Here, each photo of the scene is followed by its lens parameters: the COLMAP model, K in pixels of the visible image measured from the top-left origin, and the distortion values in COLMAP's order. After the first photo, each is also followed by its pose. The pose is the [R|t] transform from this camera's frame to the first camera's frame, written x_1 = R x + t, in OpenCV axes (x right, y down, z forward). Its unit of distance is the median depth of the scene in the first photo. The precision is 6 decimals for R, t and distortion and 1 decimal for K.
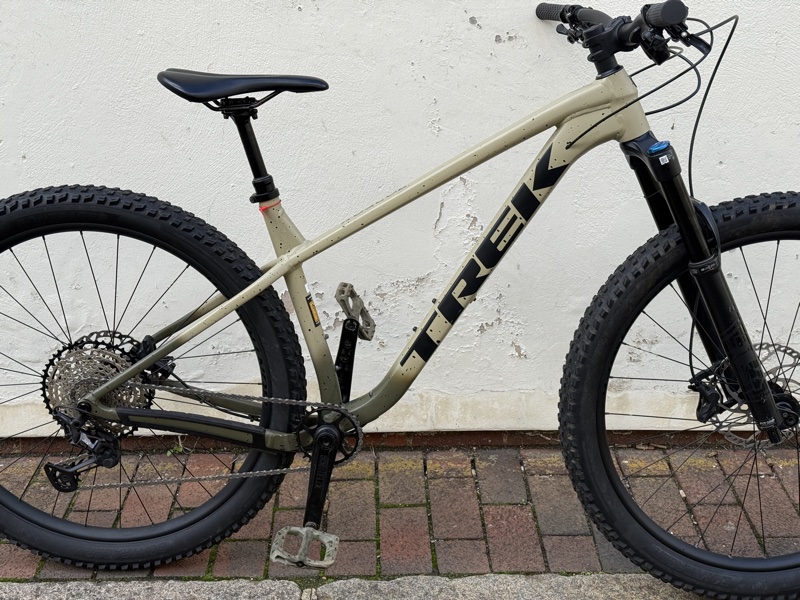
lens RADIAL K [[1110.6, 0, 385.9], [0, 1110.6, 298.7], [0, 0, 1]] dist [0.143741, -0.121287]
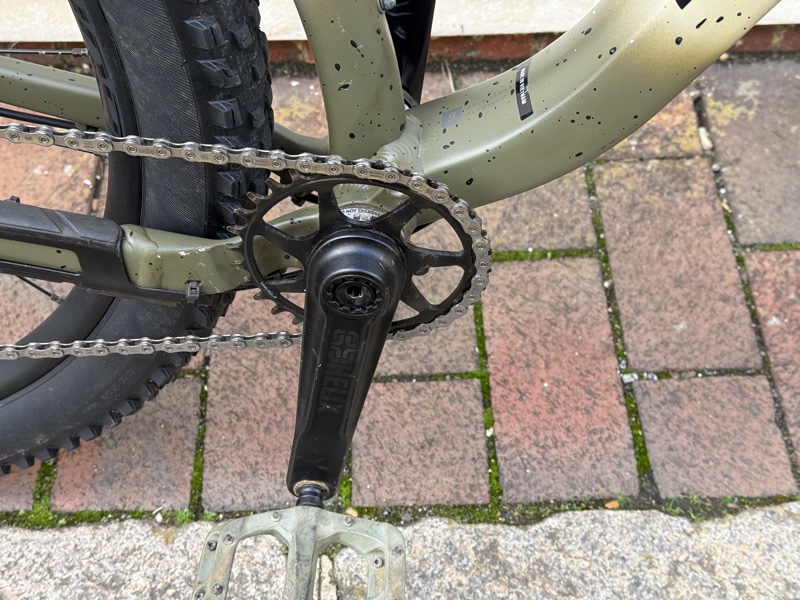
lens RADIAL K [[1110.6, 0, 385.9], [0, 1110.6, 298.7], [0, 0, 1]] dist [0.143741, -0.121287]
pose [[0.999909, -0.012974, 0.003598, -0.044241], [0.009280, 0.857742, 0.513996, -0.004932], [-0.009754, -0.513916, 0.857785, 0.719761]]
